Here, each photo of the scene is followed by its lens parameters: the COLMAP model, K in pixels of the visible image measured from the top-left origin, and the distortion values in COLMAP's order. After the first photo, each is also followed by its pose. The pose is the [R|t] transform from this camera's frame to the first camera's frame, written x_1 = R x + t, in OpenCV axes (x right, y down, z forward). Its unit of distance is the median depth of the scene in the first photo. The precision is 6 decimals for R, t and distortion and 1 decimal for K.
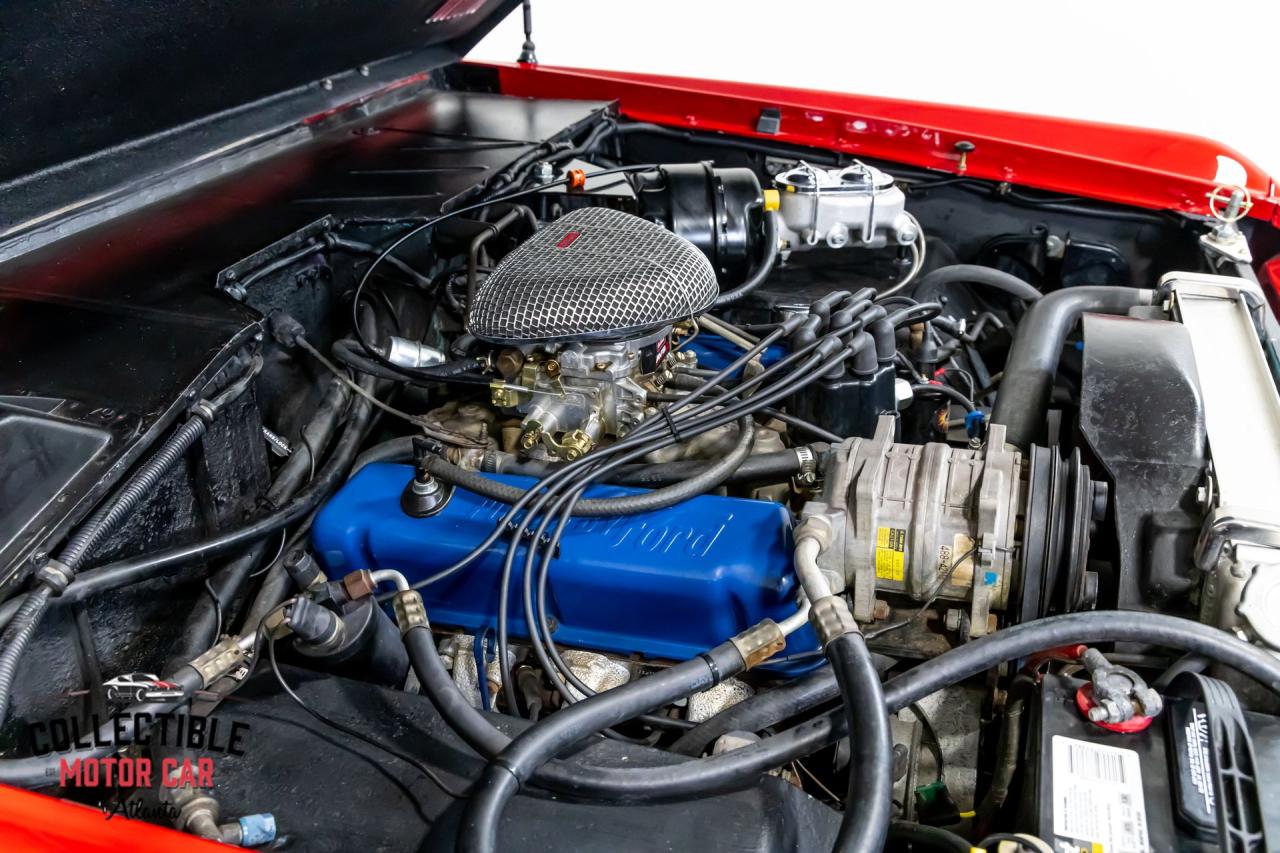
lens RADIAL K [[1139.8, 0, 641.2], [0, 1139.8, 420.6], [0, 0, 1]] dist [0.003752, -0.000210]
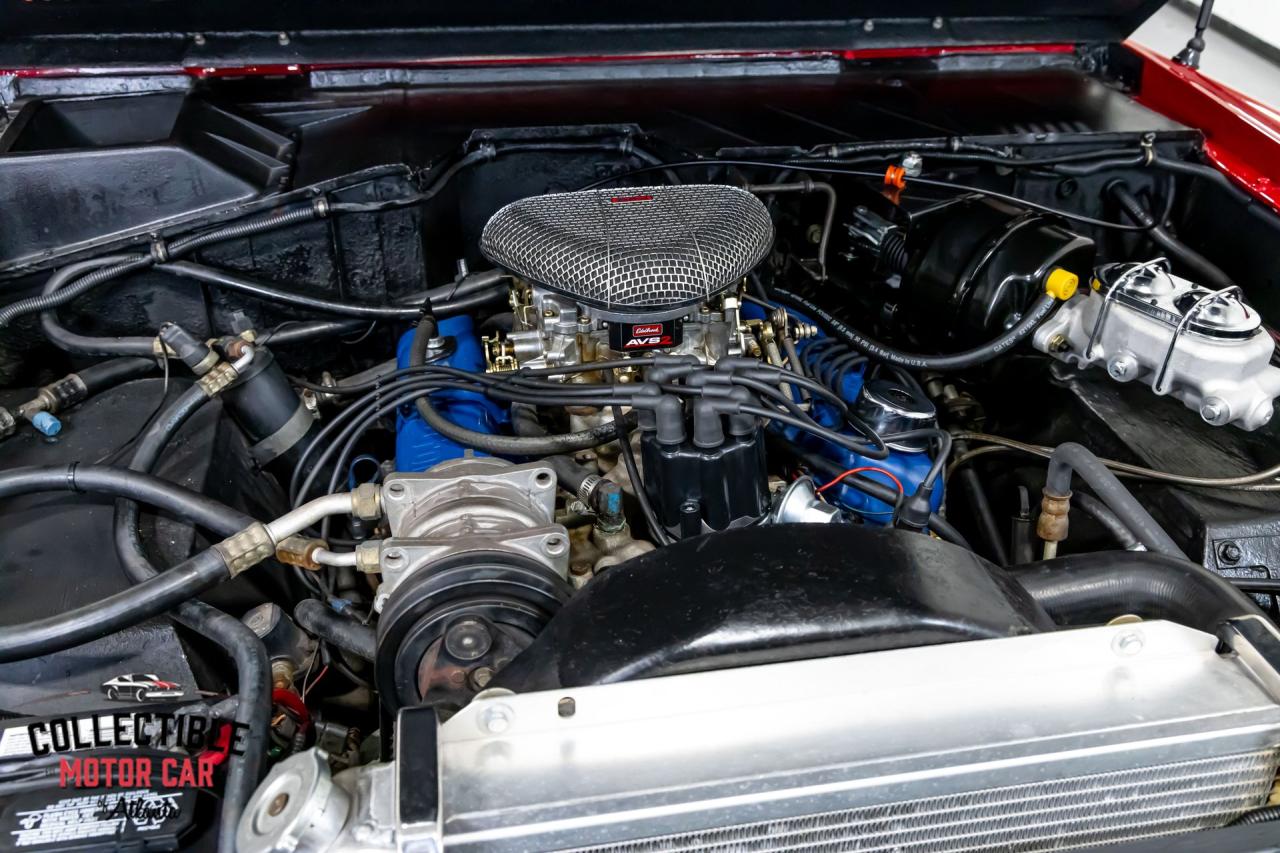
lens RADIAL K [[1139.8, 0, 641.2], [0, 1139.8, 420.6], [0, 0, 1]] dist [0.003752, -0.000210]
pose [[0.474259, 0.469399, -0.744811, 0.598351], [-0.420350, 0.864077, 0.276906, -0.208385], [0.773553, 0.181757, 0.607108, 0.332482]]
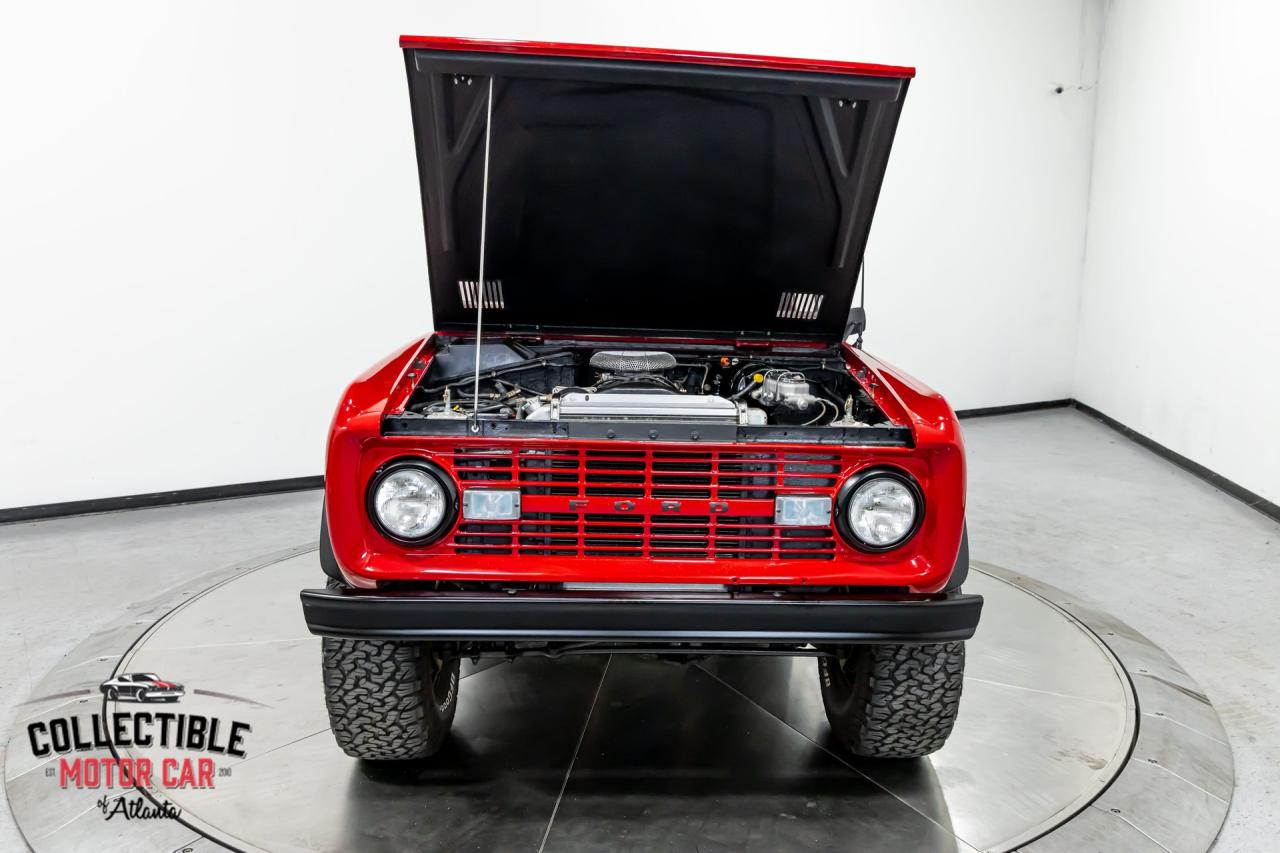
lens RADIAL K [[1014.7, 0, 637.5], [0, 1014.7, 431.5], [0, 0, 1]] dist [0.001030, 0.002435]
pose [[0.329115, 0.165811, -0.929618, 2.180827], [-0.456739, 0.889595, -0.003028, 0.046092], [0.826482, 0.425590, 0.368512, -0.016280]]
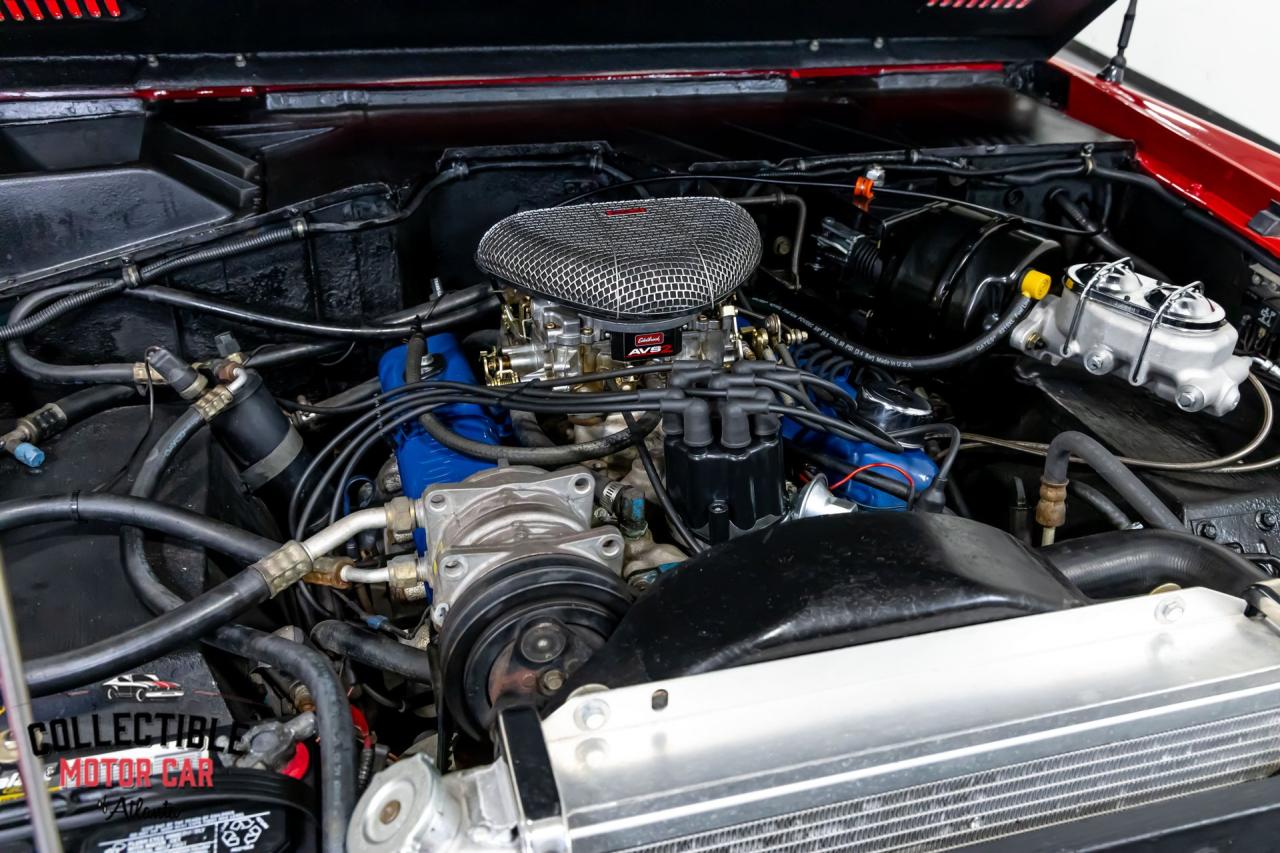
lens RADIAL K [[1139.8, 0, 641.2], [0, 1139.8, 420.6], [0, 0, 1]] dist [0.003752, -0.000210]
pose [[0.561089, 0.432997, -0.705473, 0.571873], [-0.411583, 0.885387, 0.216076, -0.168212], [0.718177, 0.169122, 0.674995, 0.271175]]
